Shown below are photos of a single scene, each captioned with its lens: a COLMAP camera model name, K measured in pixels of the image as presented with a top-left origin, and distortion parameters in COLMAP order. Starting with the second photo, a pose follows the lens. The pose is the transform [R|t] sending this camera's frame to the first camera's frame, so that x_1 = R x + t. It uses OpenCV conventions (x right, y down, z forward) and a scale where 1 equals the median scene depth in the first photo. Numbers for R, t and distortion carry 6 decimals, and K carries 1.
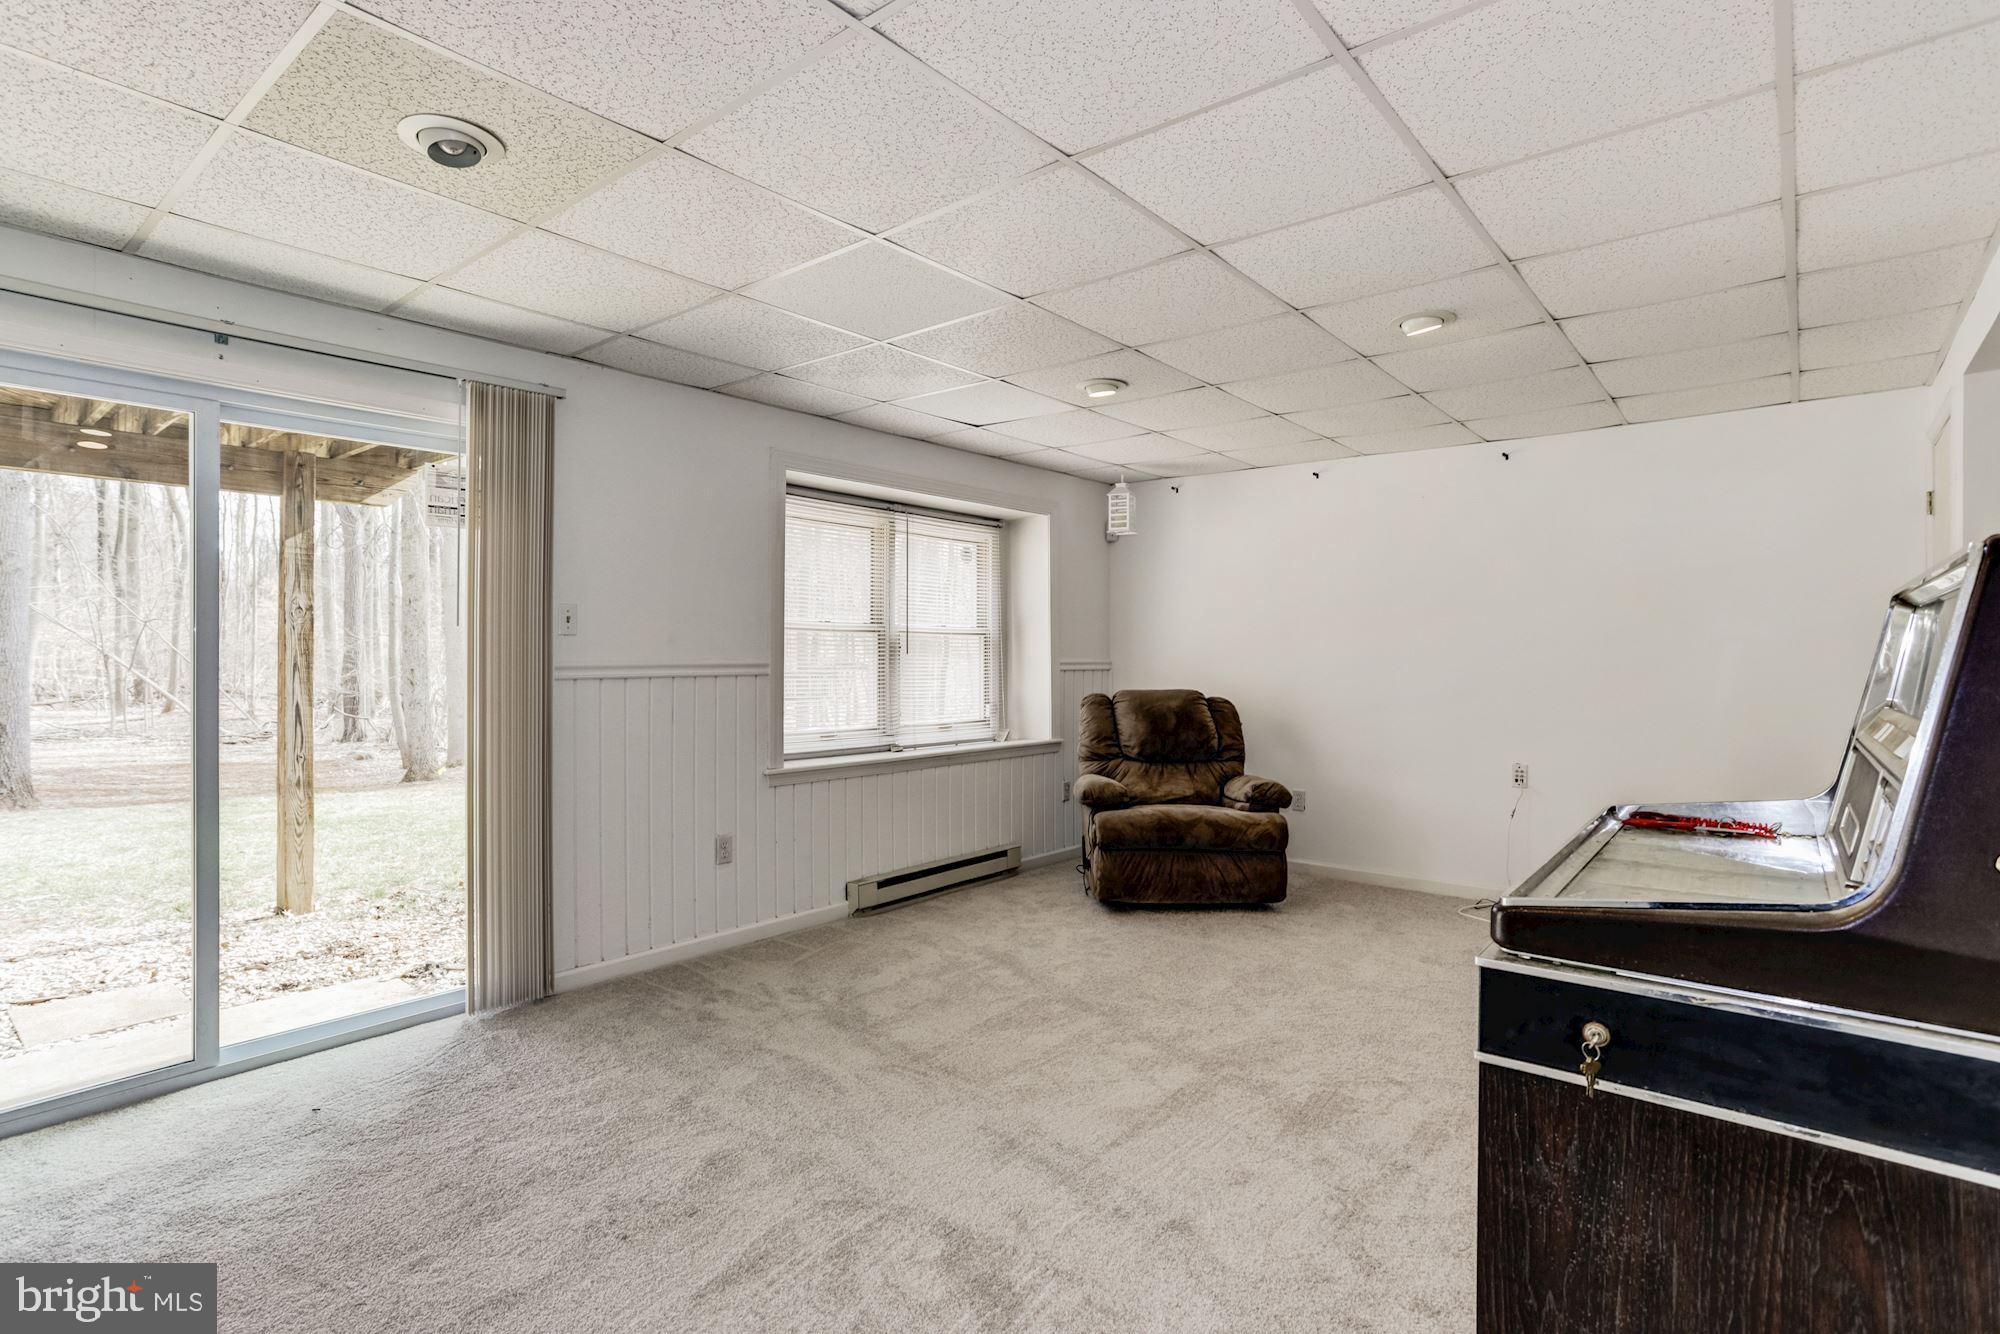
lens RADIAL K [[981.2, 0, 1006.9], [0, 981.2, 657.4], [0, 0, 1]] dist [-0.023560, 0.008878]
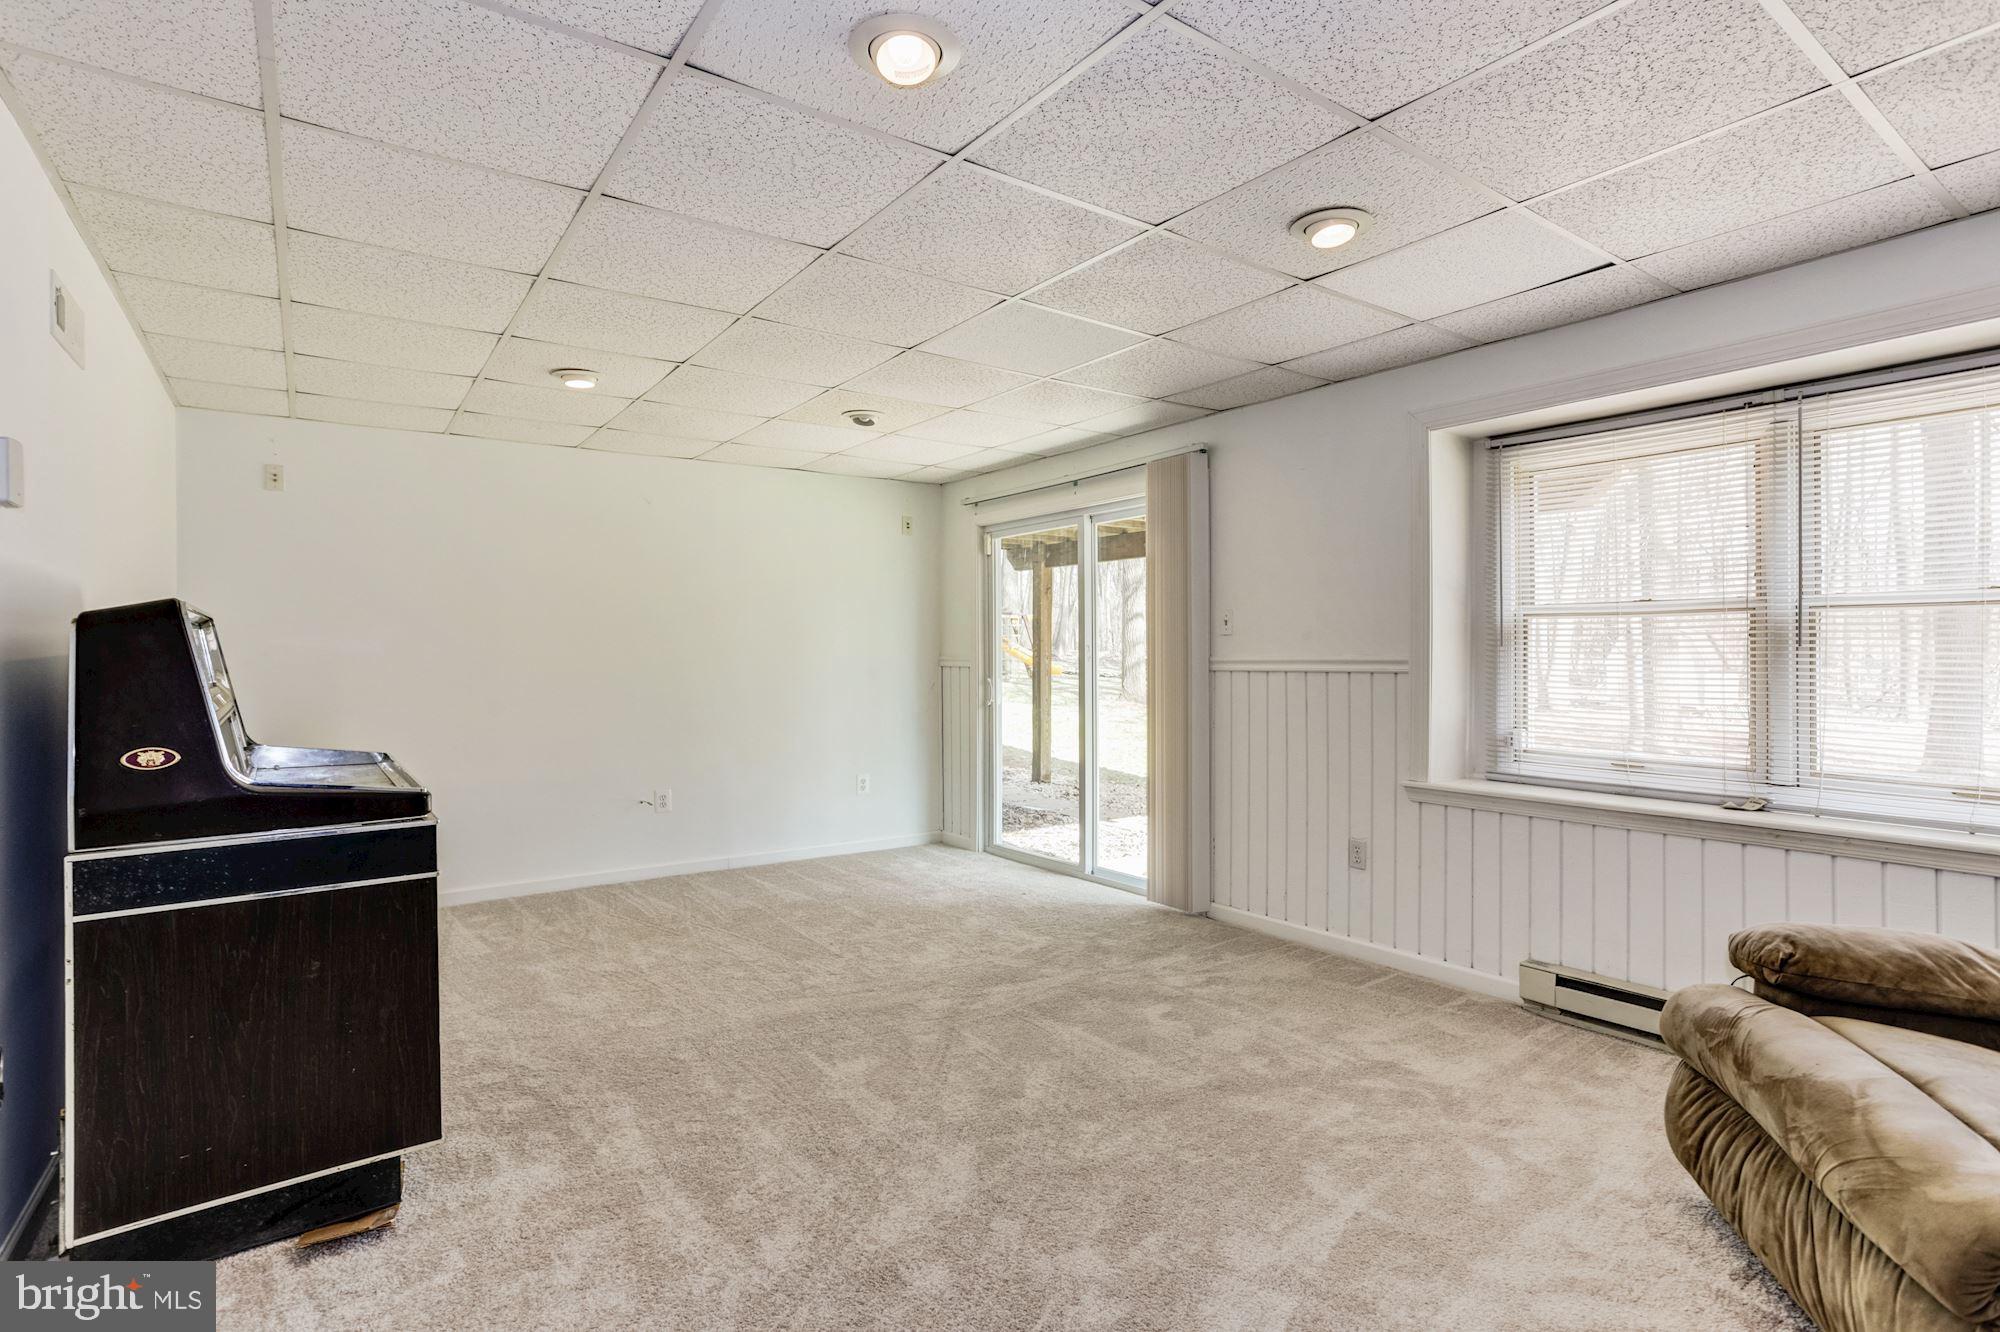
lens RADIAL K [[981.2, 0, 1002.6], [0, 981.2, 660.2], [0, 0, 1]] dist [-0.023560, 0.008878]
pose [[-0.243419, 0.004898, -0.969909, 0.691026], [0.000510, 0.999988, 0.004922, 0.001980], [0.969921, 0.000703, -0.243418, 0.858513]]
